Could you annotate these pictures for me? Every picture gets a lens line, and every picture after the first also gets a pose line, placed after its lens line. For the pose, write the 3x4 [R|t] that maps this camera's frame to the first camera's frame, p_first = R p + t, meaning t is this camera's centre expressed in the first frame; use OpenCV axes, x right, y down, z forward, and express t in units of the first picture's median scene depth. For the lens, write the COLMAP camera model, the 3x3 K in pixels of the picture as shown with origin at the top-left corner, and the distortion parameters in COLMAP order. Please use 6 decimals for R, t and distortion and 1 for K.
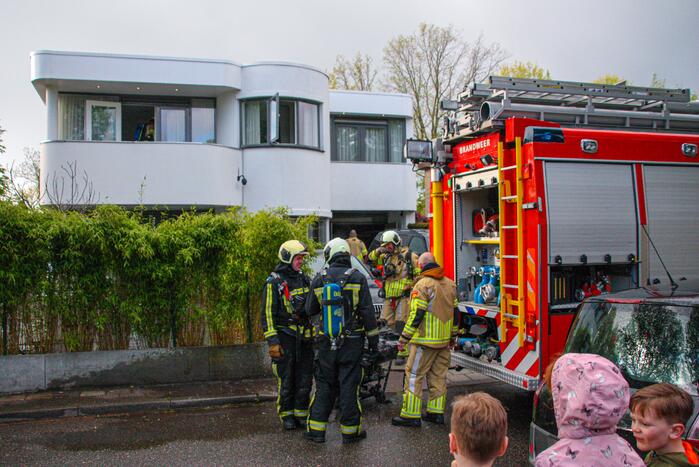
lens RADIAL K [[695.2, 0, 349.5], [0, 695.2, 233.5], [0, 0, 1]] dist [-0.059112, 0.002342]
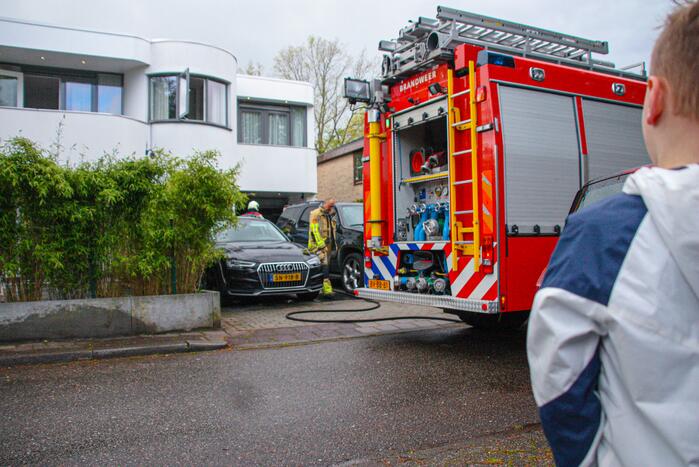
lens RADIAL K [[629.3, 0, 349.5], [0, 629.3, 233.5], [0, 0, 1]] dist [-0.084884, 0.020252]
pose [[0.982341, 0.001566, 0.187093, -0.078477], [0.001570, 0.999861, -0.016611, 0.101223], [-0.187093, 0.016612, 0.982202, 0.128861]]
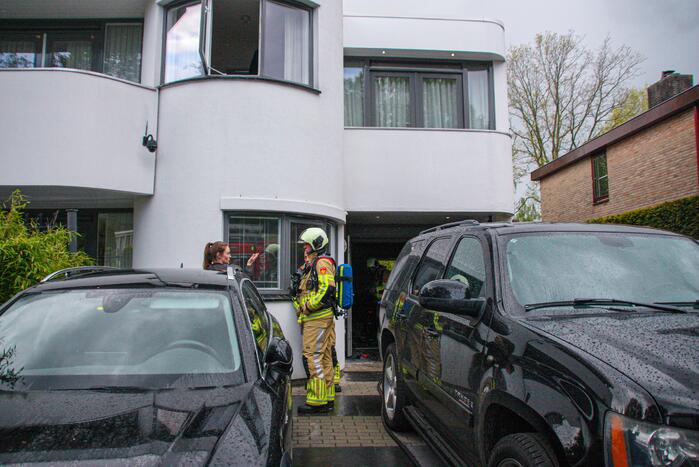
lens RADIAL K [[557.5, 0, 349.6], [0, 557.5, 245.8], [0, 0, 1]] dist [-0.151178, 0.082438]
pose [[0.968965, -0.005742, -0.247131, 0.175819], [-0.007208, 0.998649, -0.051466, 0.038574], [0.247093, 0.051650, 0.967614, 1.235469]]
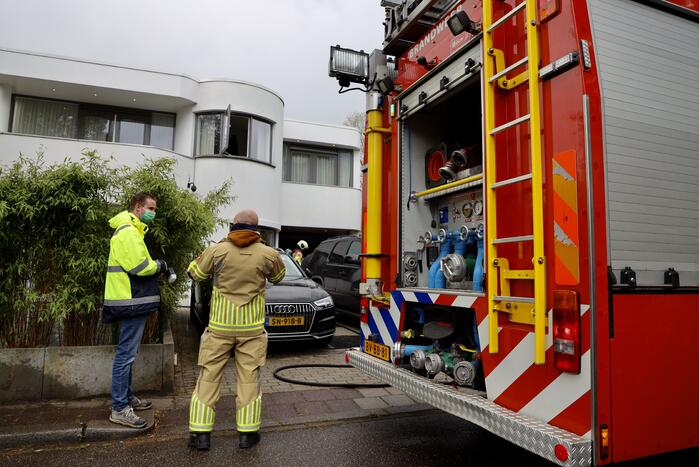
lens RADIAL K [[475.0, 0, 349.5], [0, 475.0, 233.5], [0, 0, 1]] dist [-0.047831, 0.000865]
pose [[0.997833, 0.033979, 0.056337, 0.080785], [-0.029069, 0.995888, -0.085800, 0.087446], [-0.059021, 0.083977, 0.994718, 0.559424]]
